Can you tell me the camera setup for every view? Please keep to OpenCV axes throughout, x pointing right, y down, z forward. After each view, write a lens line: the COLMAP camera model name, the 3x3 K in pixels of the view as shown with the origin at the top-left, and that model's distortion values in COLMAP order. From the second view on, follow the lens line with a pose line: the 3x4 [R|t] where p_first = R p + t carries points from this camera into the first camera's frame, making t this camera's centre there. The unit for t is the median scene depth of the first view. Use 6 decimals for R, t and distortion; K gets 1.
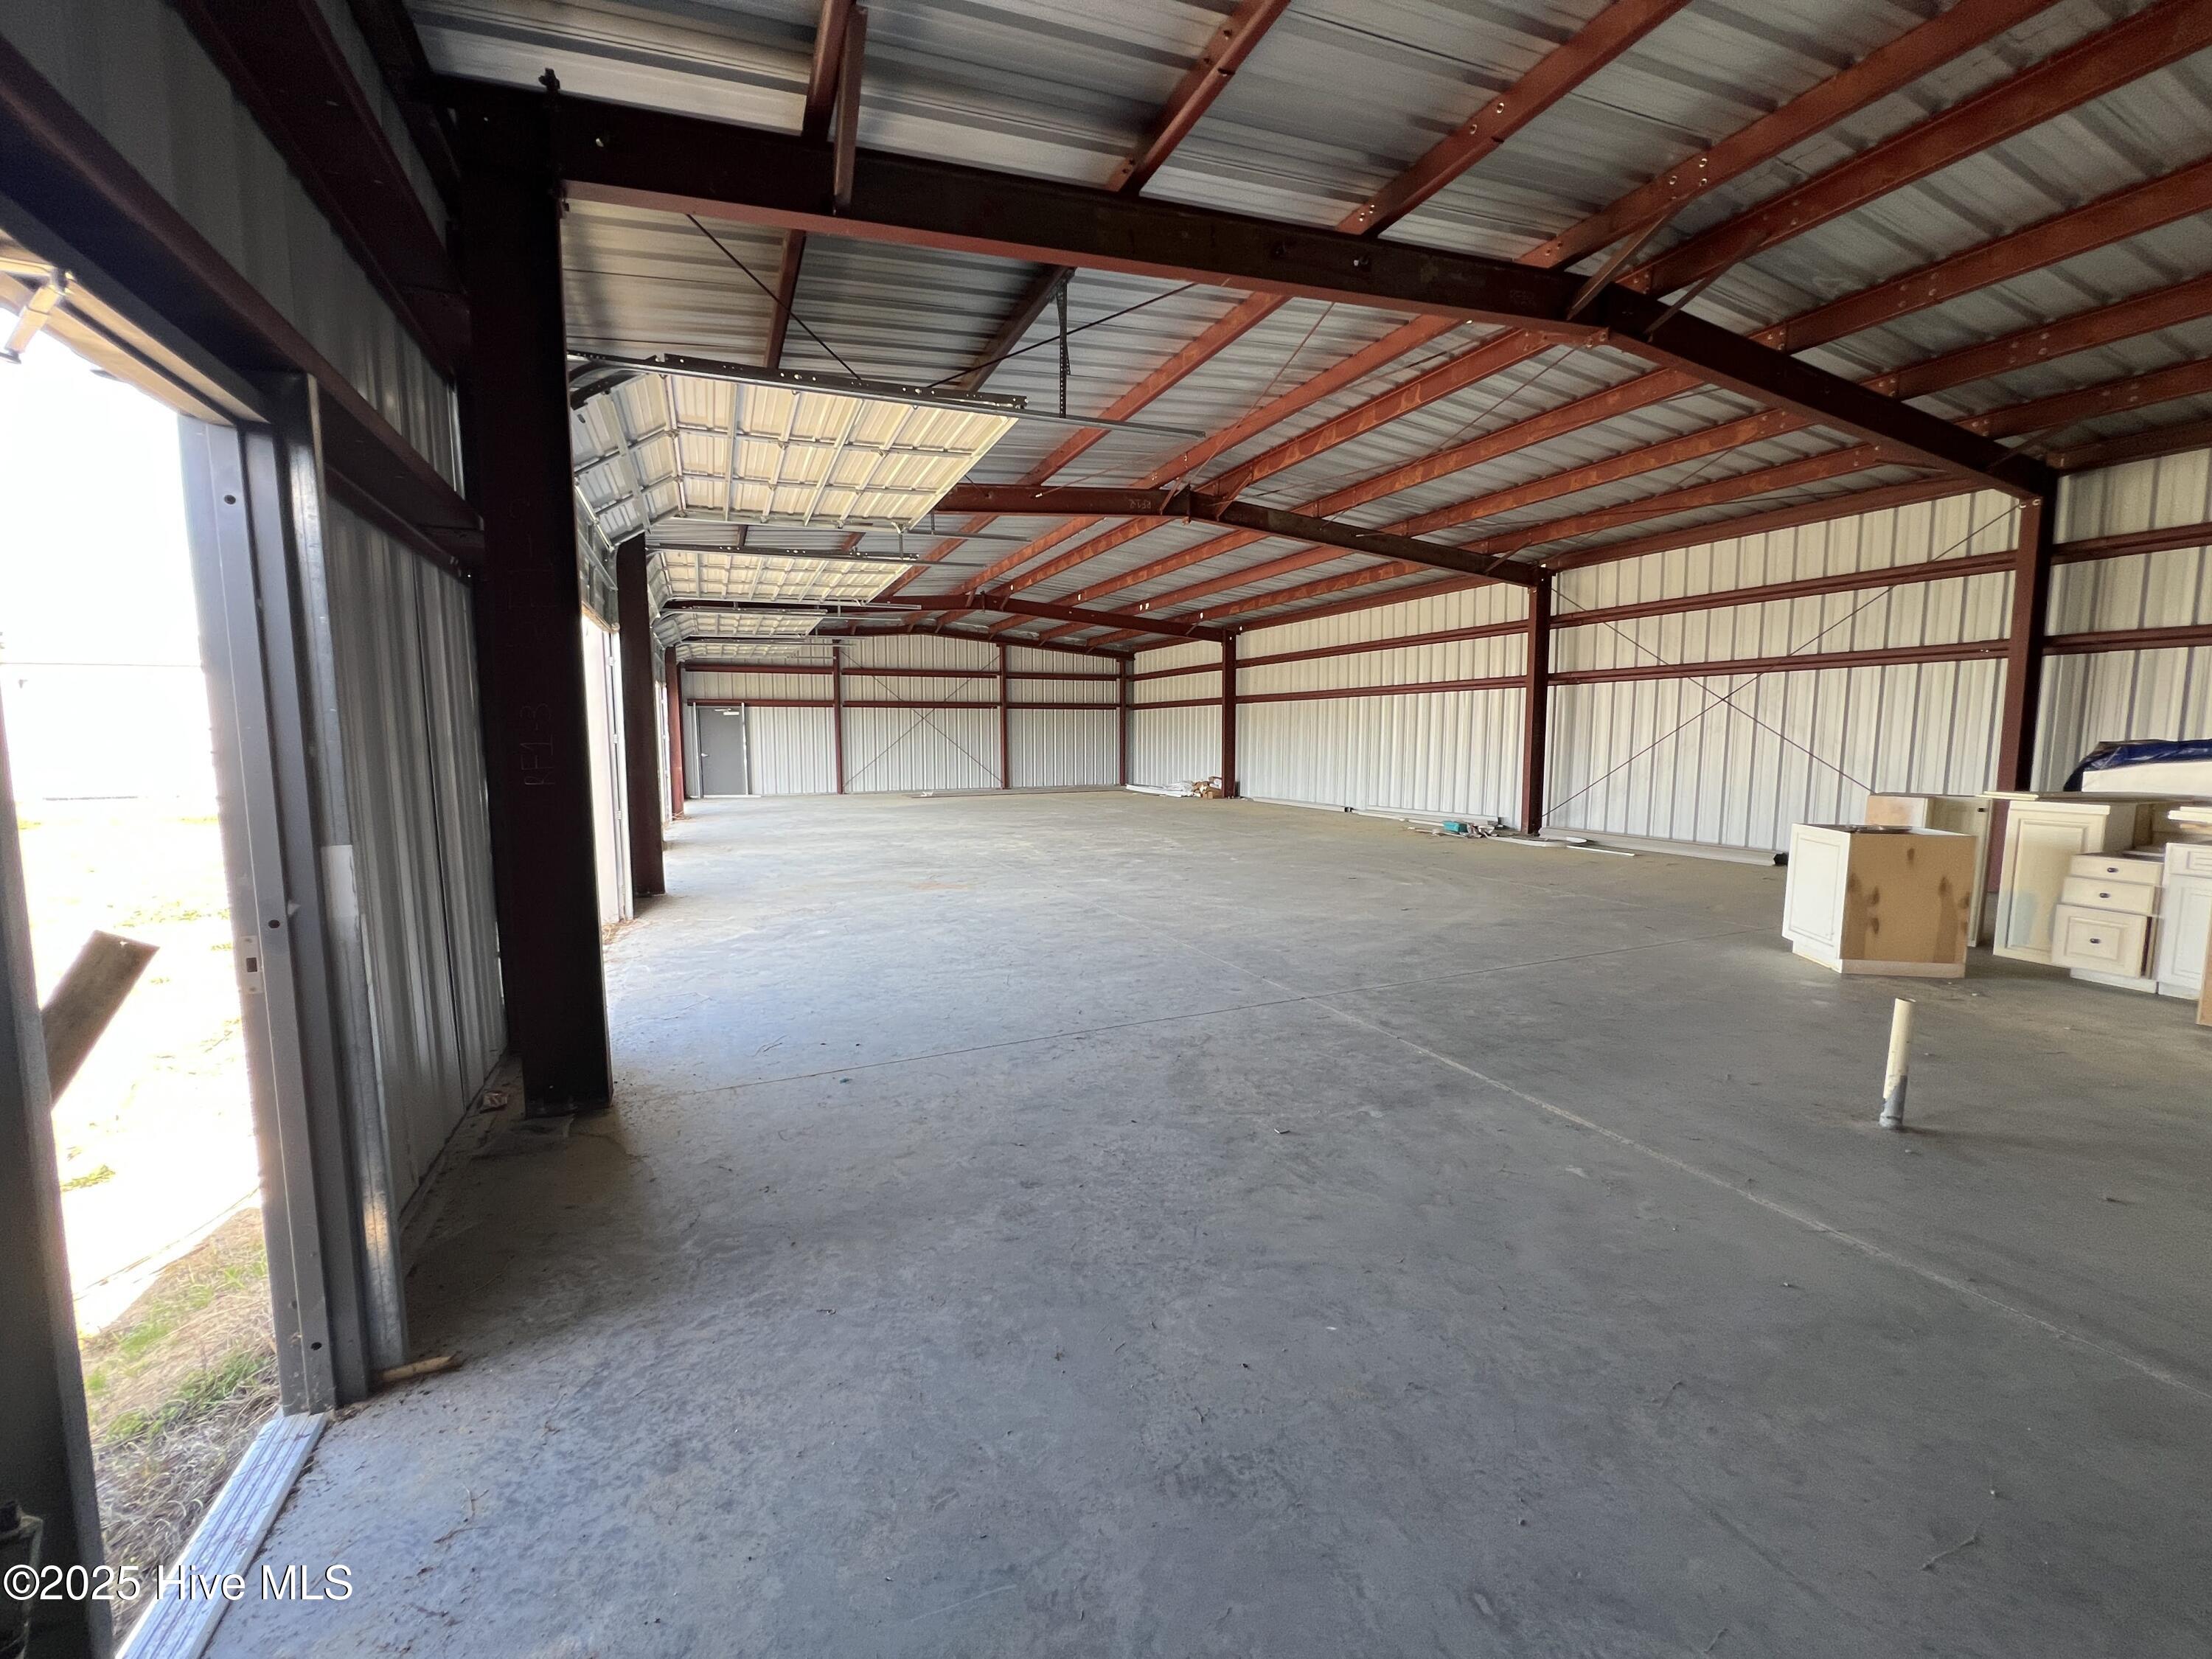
lens RADIAL K [[889.5, 0, 1099.6], [0, 889.5, 824.5], [0, 0, 1]] dist [-0.002768, 0.000928]
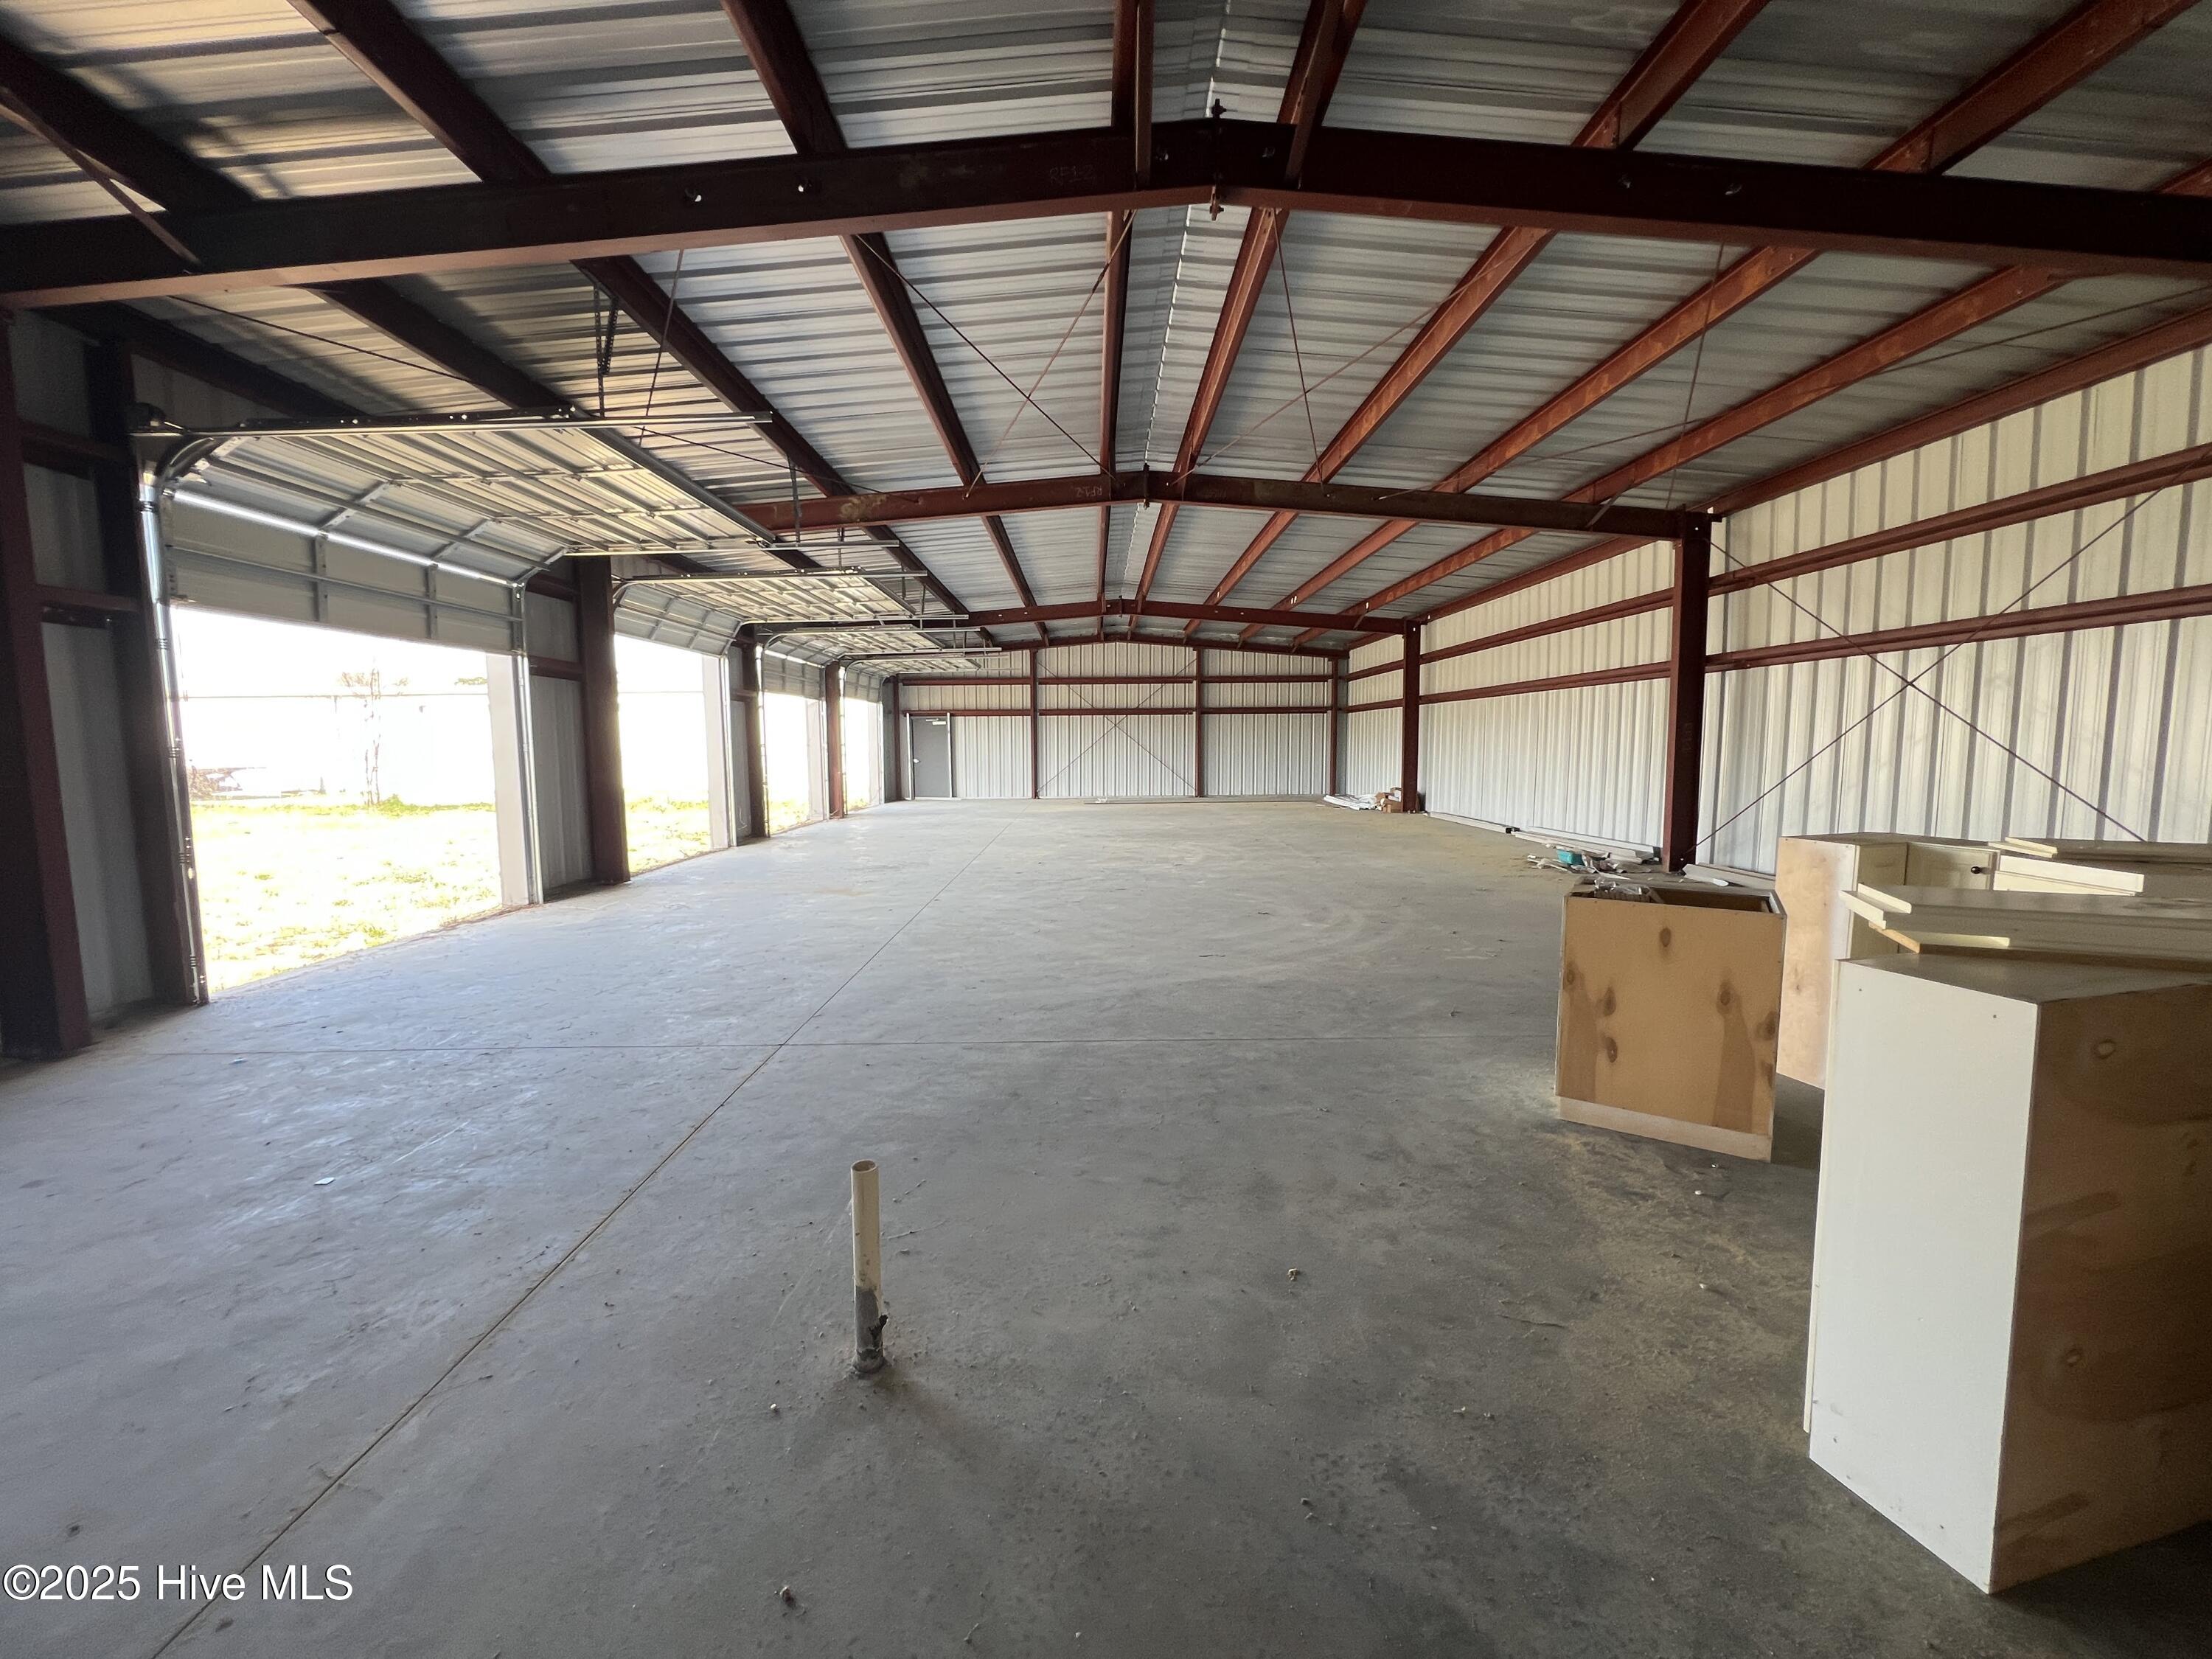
lens RADIAL K [[889.5, 0, 1108.7], [0, 889.5, 824.9], [0, 0, 1]] dist [-0.002768, 0.000928]
pose [[0.920342, 0.031430, -0.389850, 0.588112], [-0.033990, 0.999422, 0.000333, -0.021667], [0.389635, 0.012945, 0.920878, 0.224091]]
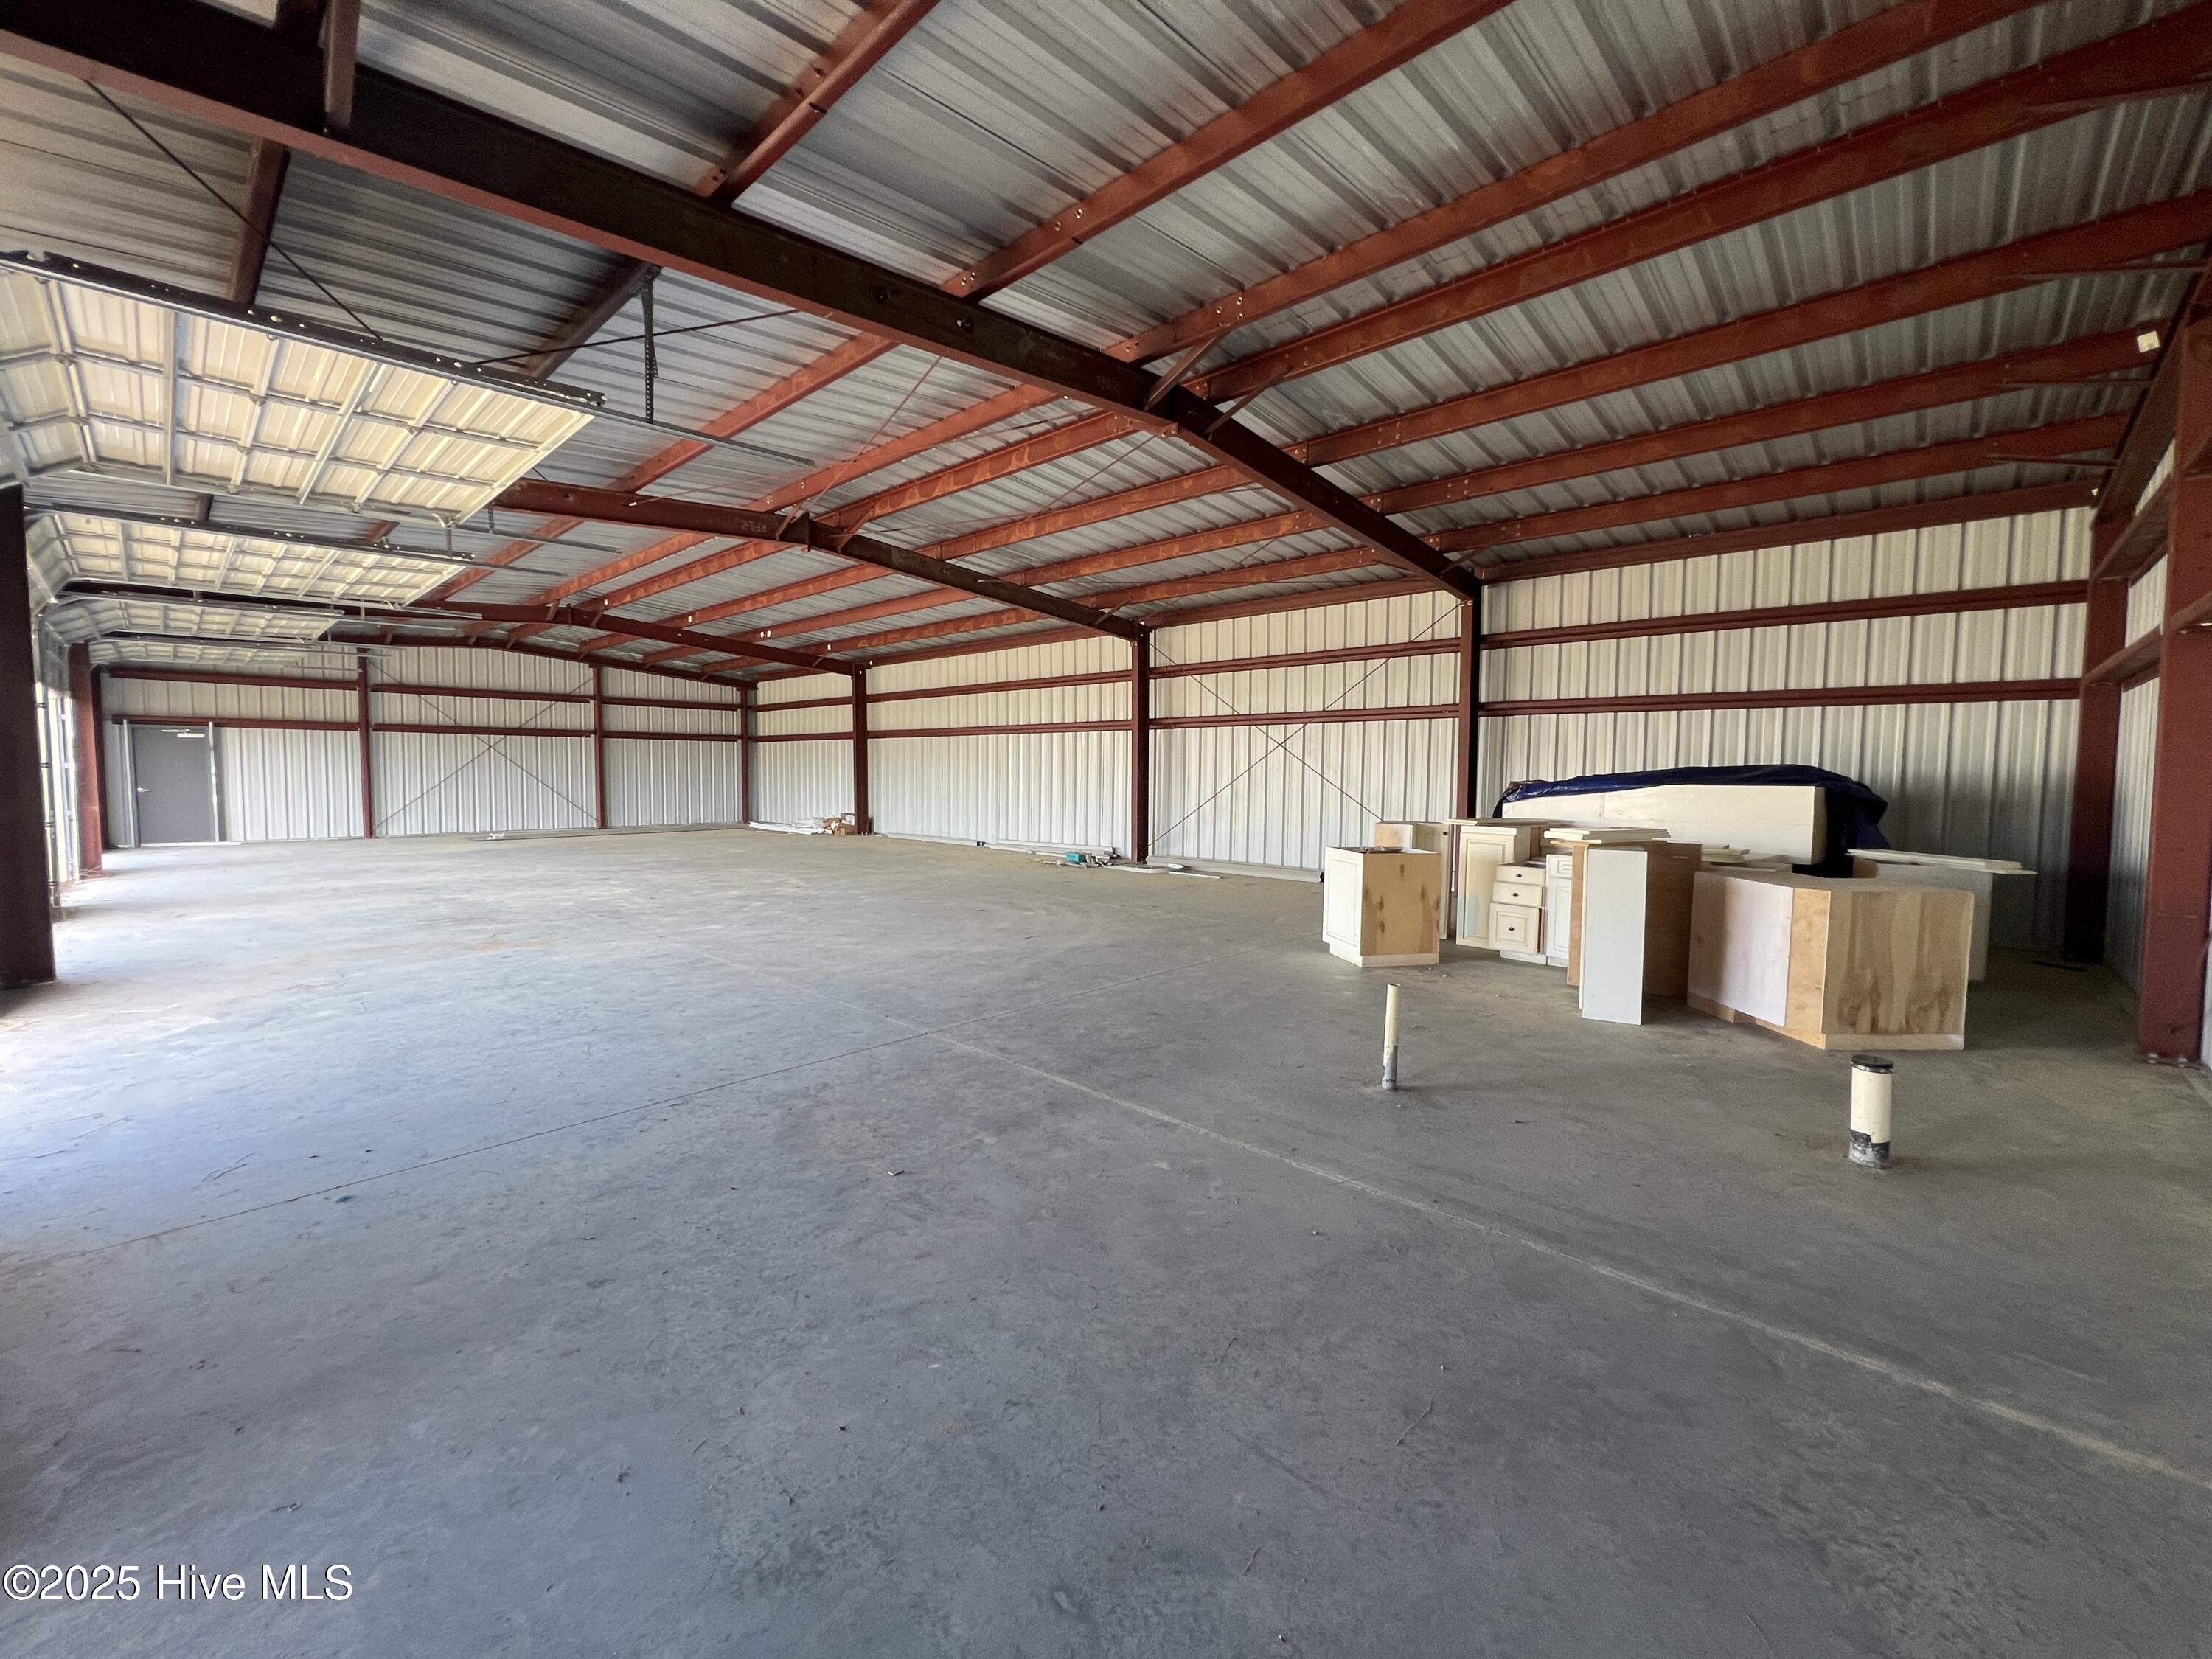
lens RADIAL K [[889.5, 0, 1100.9], [0, 889.5, 825.5], [0, 0, 1]] dist [-0.002768, 0.000928]
pose [[0.920477, -0.014337, 0.390534, 0.015184], [0.029432, 0.999032, -0.032694, 0.000057], [-0.389687, 0.041588, 0.920008, -0.003926]]
